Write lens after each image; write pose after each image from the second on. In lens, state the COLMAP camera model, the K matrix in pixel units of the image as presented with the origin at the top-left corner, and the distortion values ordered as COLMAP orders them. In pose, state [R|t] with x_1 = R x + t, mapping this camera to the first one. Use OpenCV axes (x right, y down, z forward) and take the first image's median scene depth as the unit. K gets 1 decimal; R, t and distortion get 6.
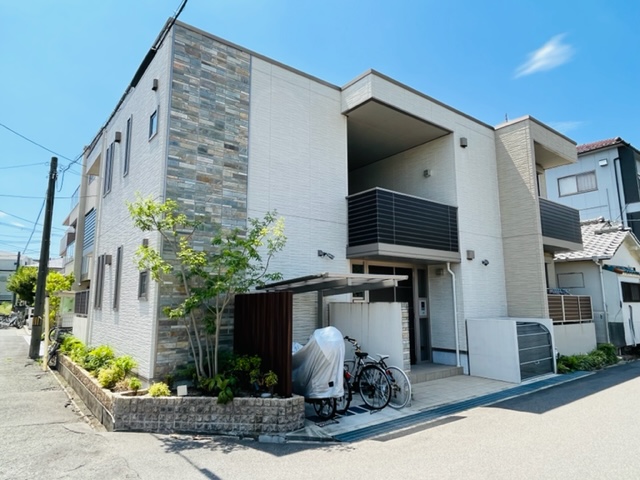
lens RADIAL K [[407.0, 0, 320.4], [0, 407.0, 237.9], [0, 0, 1]] dist [0.001529, -0.001379]
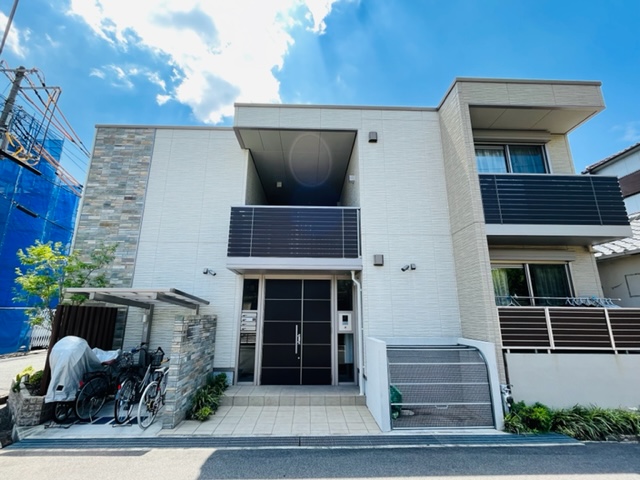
lens RADIAL K [[298.4, 0, 319.8], [0, 298.4, 242.6], [0, 0, 1]] dist [0.005263, -0.001058]
pose [[0.809483, -0.130988, -0.572346, 0.825386], [0.081926, 0.990459, -0.110808, 0.084721], [0.581400, 0.042807, 0.812491, 0.545747]]
